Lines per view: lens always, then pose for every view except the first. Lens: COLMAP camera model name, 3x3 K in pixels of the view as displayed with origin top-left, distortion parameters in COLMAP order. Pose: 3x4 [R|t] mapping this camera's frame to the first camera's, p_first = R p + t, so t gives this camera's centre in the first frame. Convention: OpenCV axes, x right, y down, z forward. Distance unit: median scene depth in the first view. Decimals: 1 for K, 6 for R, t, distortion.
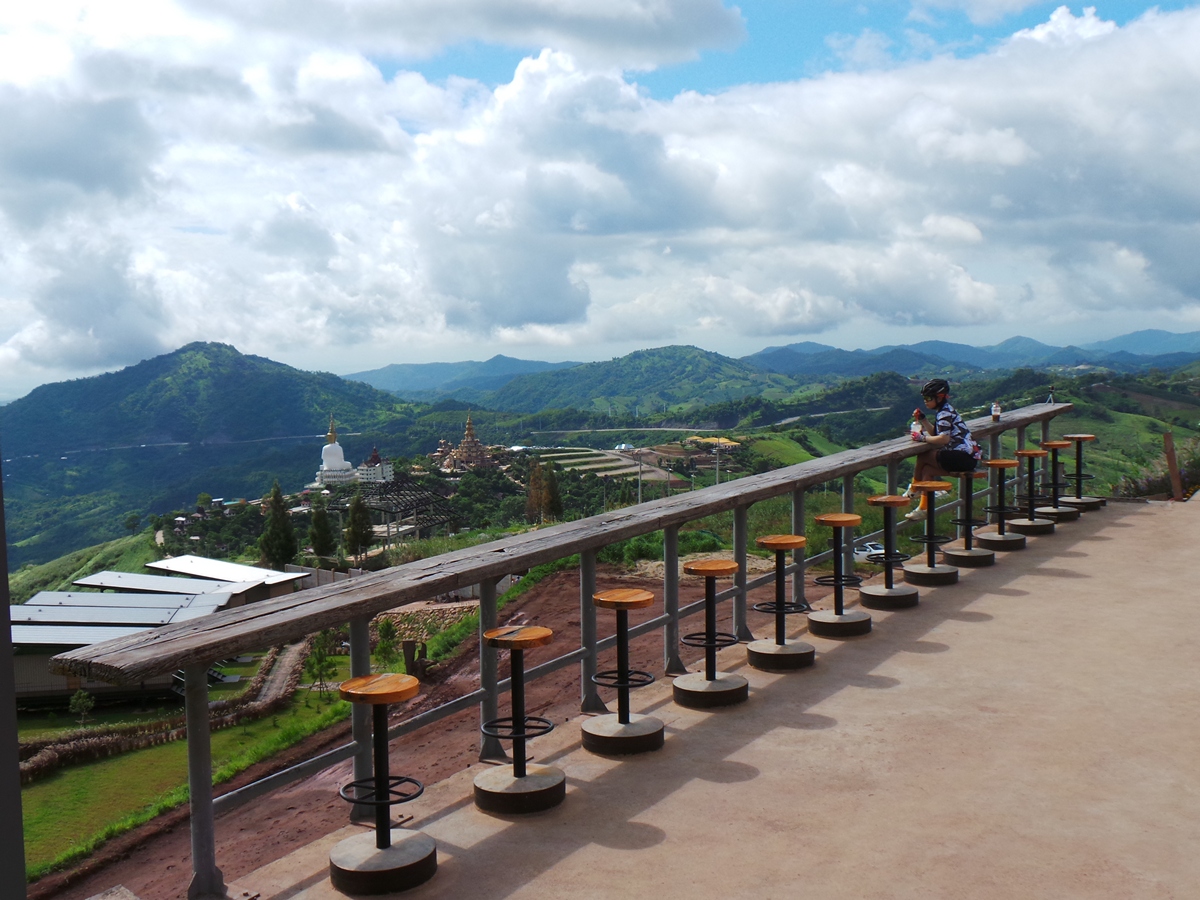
lens RADIAL K [[1473.9, 0, 621.4], [0, 1473.9, 454.7], [0, 0, 1]] dist [0.014080, 0.000000]
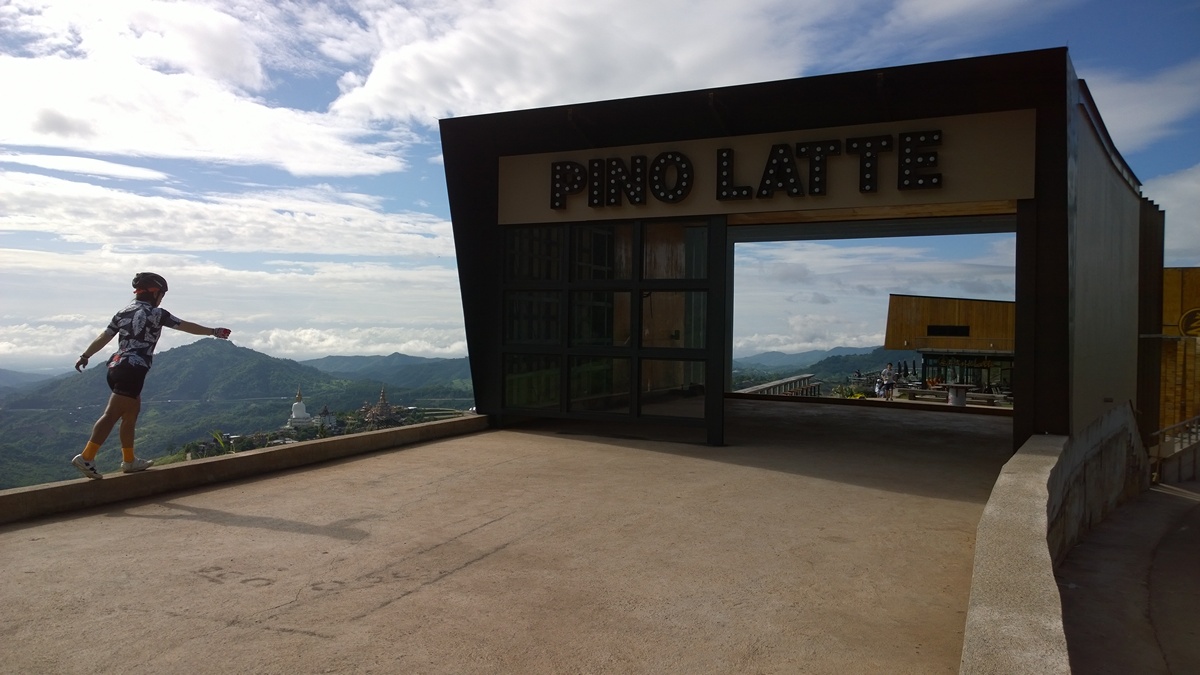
lens RADIAL K [[871.0, 0, 579.8], [0, 871.0, 338.8], [0, 0, 1]] dist [0.035234, -0.031840]
pose [[0.991158, 0.037442, 0.127295, -0.095941], [-0.026078, 0.995619, -0.089796, 0.014374], [-0.130099, 0.085682, 0.987792, -0.176023]]
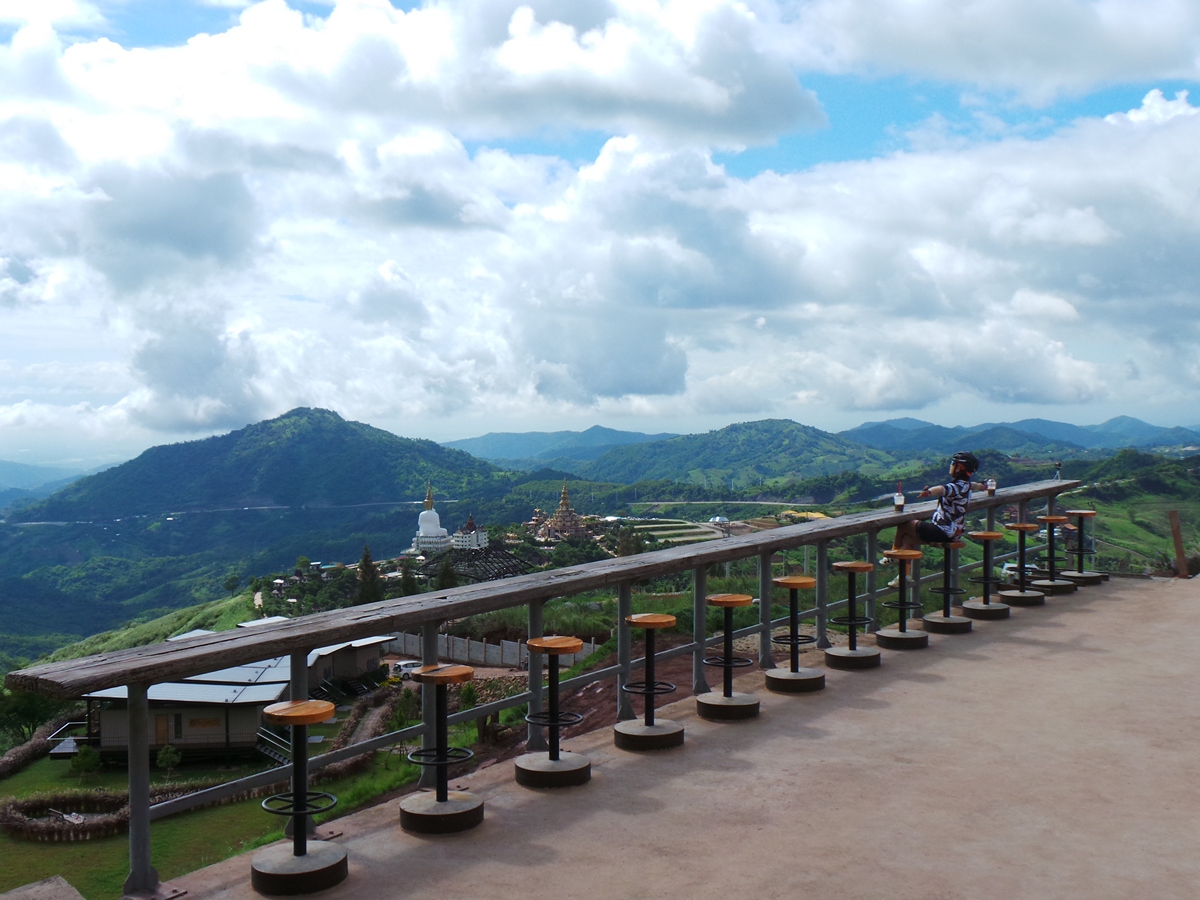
lens RADIAL K [[1473.9, 0, 624.3], [0, 1473.9, 455.2], [0, 0, 1]] dist [0.014080, 0.000000]
pose [[0.997802, 0.018607, -0.063595, 0.009749], [-0.021652, 0.998635, -0.047531, 0.000642], [0.062624, 0.048803, 0.996843, -0.007794]]
